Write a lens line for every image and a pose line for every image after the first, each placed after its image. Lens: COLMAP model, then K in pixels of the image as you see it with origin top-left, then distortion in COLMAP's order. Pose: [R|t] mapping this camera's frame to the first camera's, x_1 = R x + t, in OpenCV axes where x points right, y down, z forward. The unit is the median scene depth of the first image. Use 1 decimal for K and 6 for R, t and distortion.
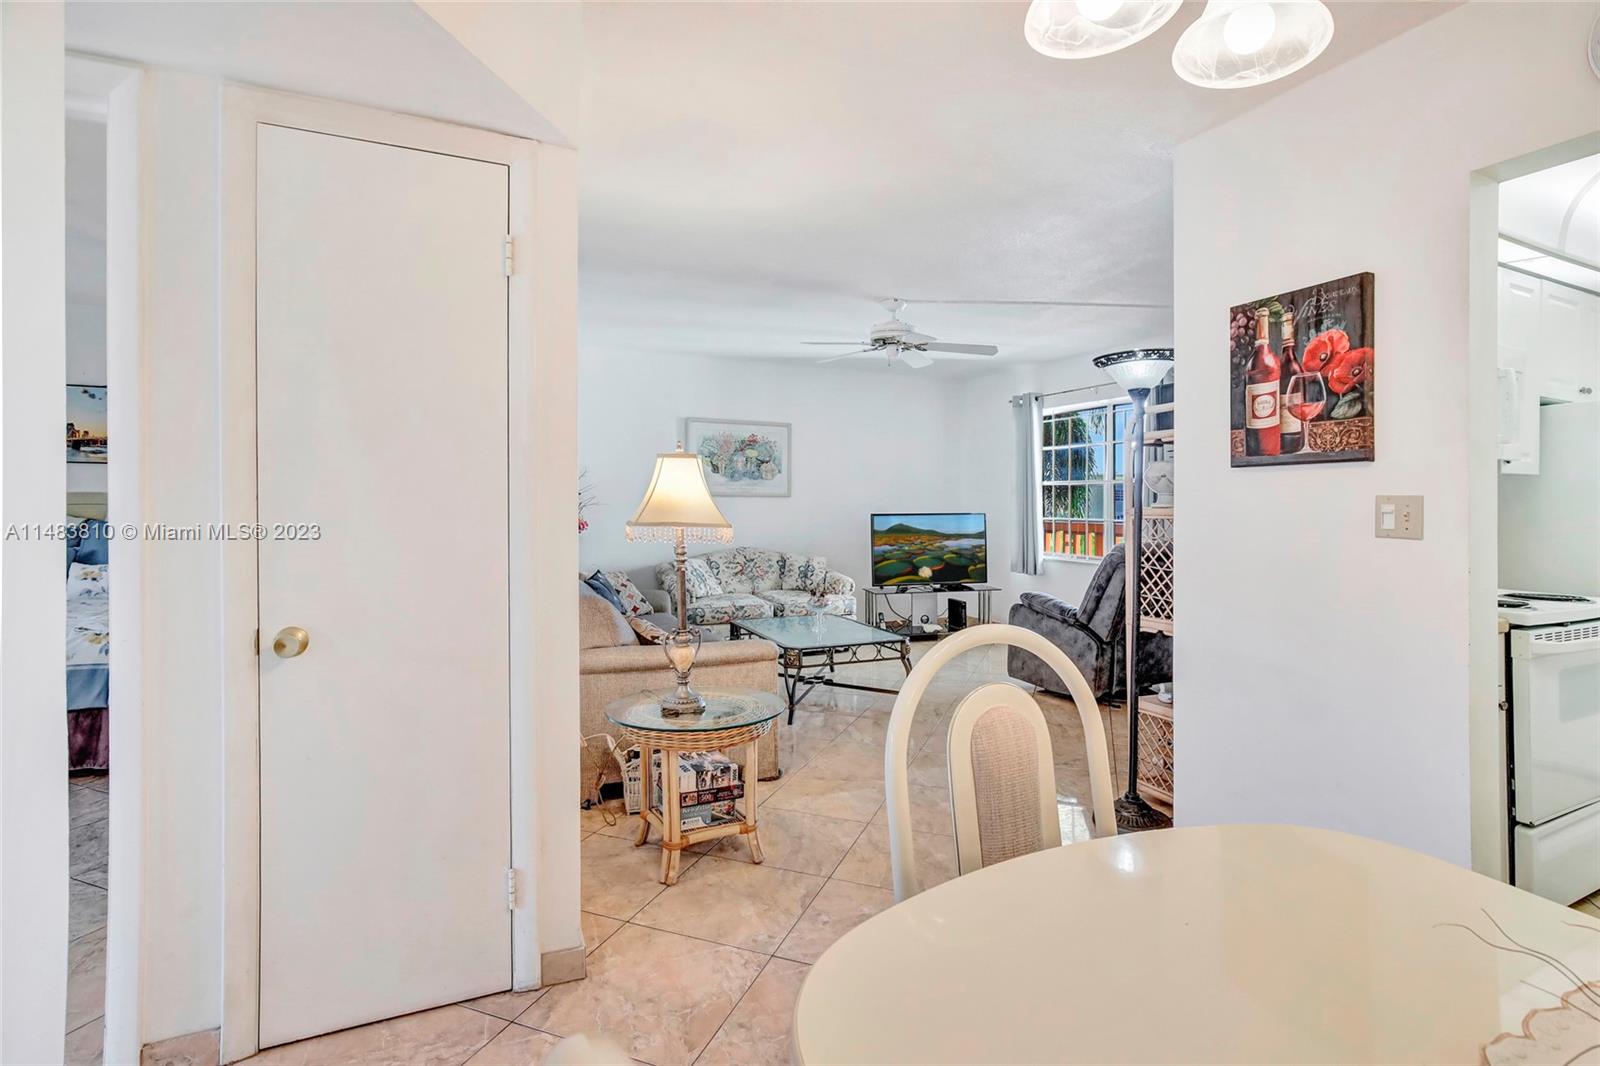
lens RADIAL K [[751.2, 0, 822.2], [0, 751.2, 503.3], [0, 0, 1]] dist [-0.021375, 0.000690]
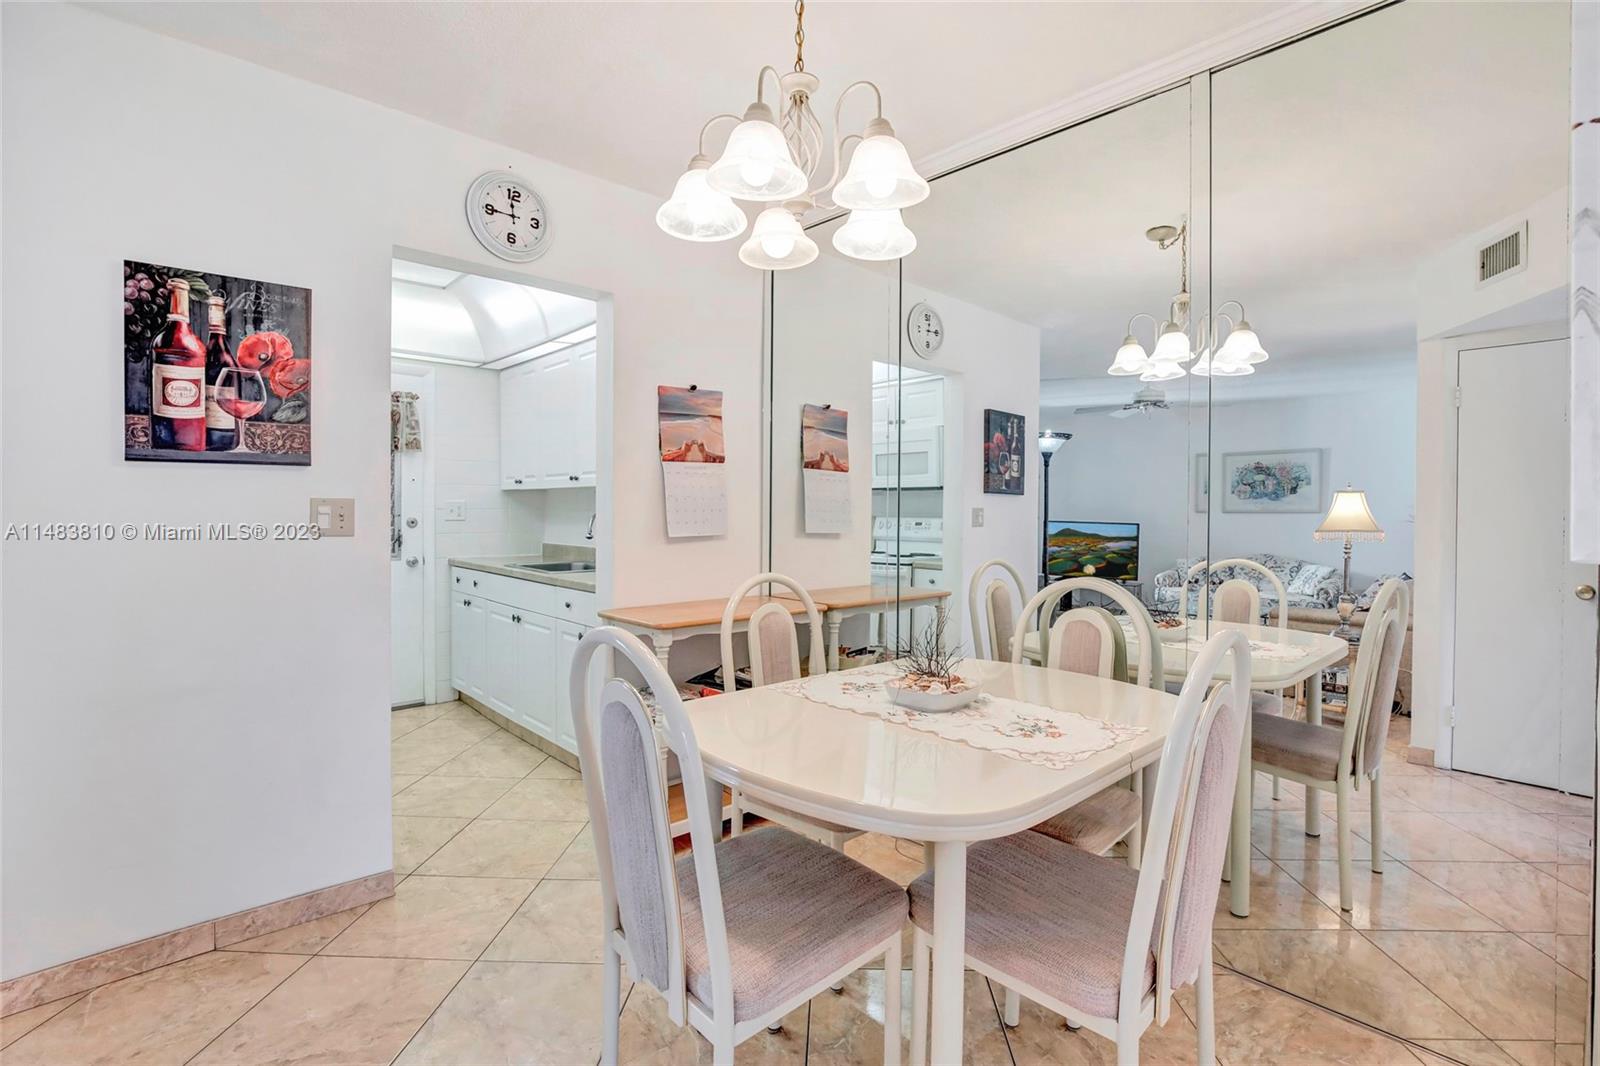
lens RADIAL K [[751.2, 0, 811.6], [0, 751.2, 528.6], [0, 0, 1]] dist [-0.021375, 0.000690]
pose [[-0.300375, -0.037091, 0.953100, -0.244801], [-0.009153, 0.999310, 0.036004, -0.005155], [-0.953777, 0.002091, -0.300508, 0.296828]]
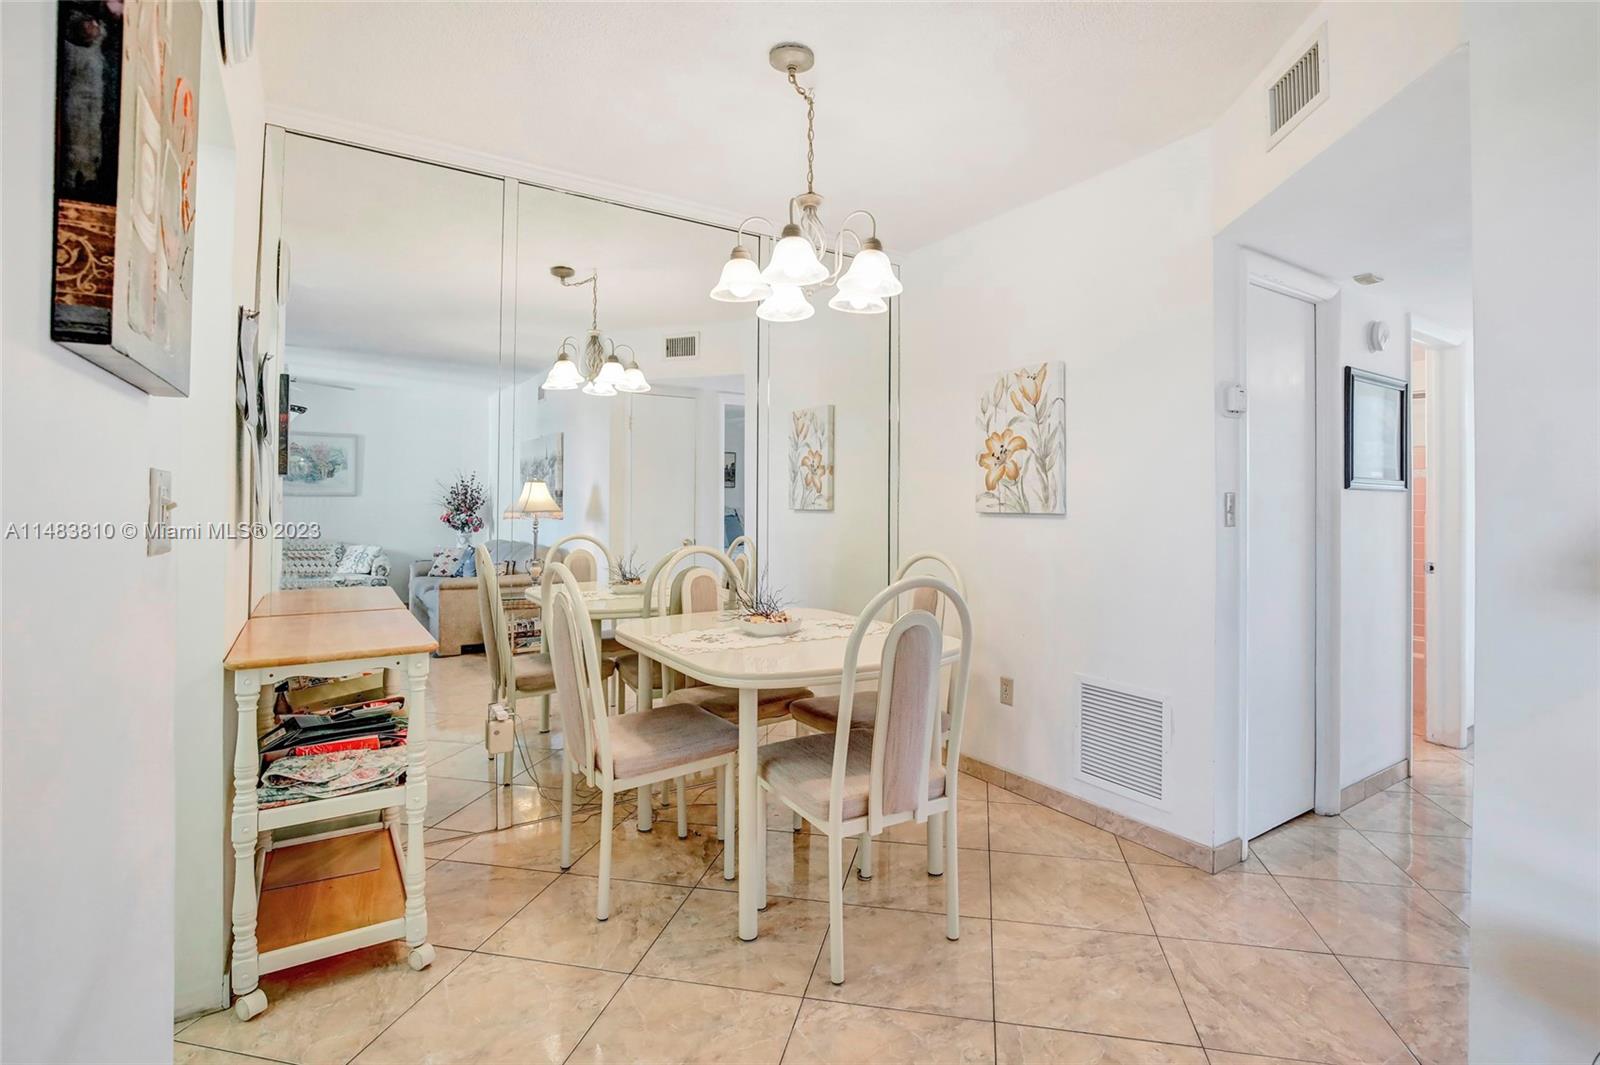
lens RADIAL K [[751.2, 0, 822.3], [0, 751.2, 502.2], [0, 0, 1]] dist [-0.021375, 0.000690]
pose [[-0.988959, -0.010035, -0.147849, 0.190548], [-0.010945, 0.999926, 0.005342, -0.001621], [0.147784, 0.006901, -0.988996, 0.722778]]
